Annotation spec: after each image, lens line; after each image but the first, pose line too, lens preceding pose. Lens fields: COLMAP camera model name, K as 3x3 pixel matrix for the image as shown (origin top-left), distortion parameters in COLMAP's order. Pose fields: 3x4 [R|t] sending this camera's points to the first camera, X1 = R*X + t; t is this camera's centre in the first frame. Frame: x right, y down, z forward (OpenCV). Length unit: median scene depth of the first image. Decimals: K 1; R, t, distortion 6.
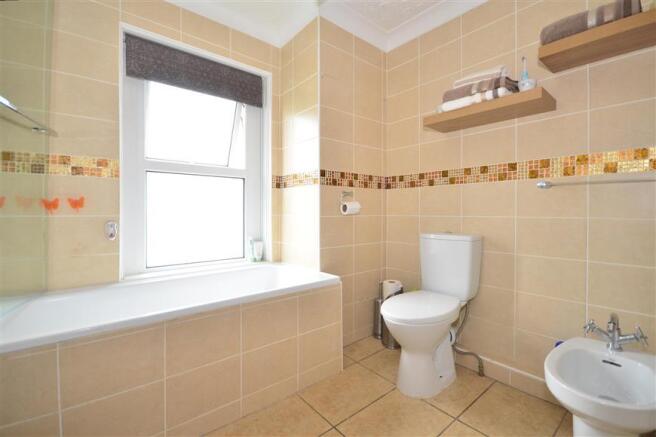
lens RADIAL K [[291.5, 0, 328.8], [0, 291.5, 214.4], [0, 0, 1]] dist [0.010345, -0.000800]
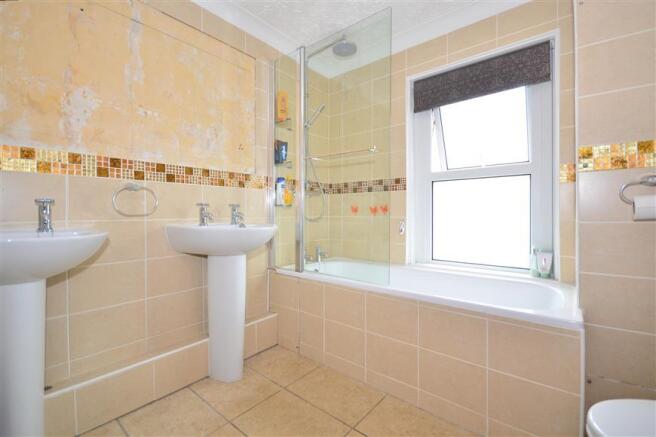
lens RADIAL K [[291.5, 0, 329.5], [0, 291.5, 216.0], [0, 0, 1]] dist [0.010345, -0.000800]
pose [[0.185474, 0.010963, -0.982588, 0.530751], [-0.005299, 0.999934, 0.010156, -0.012719], [0.982635, 0.003323, 0.185520, 0.350701]]
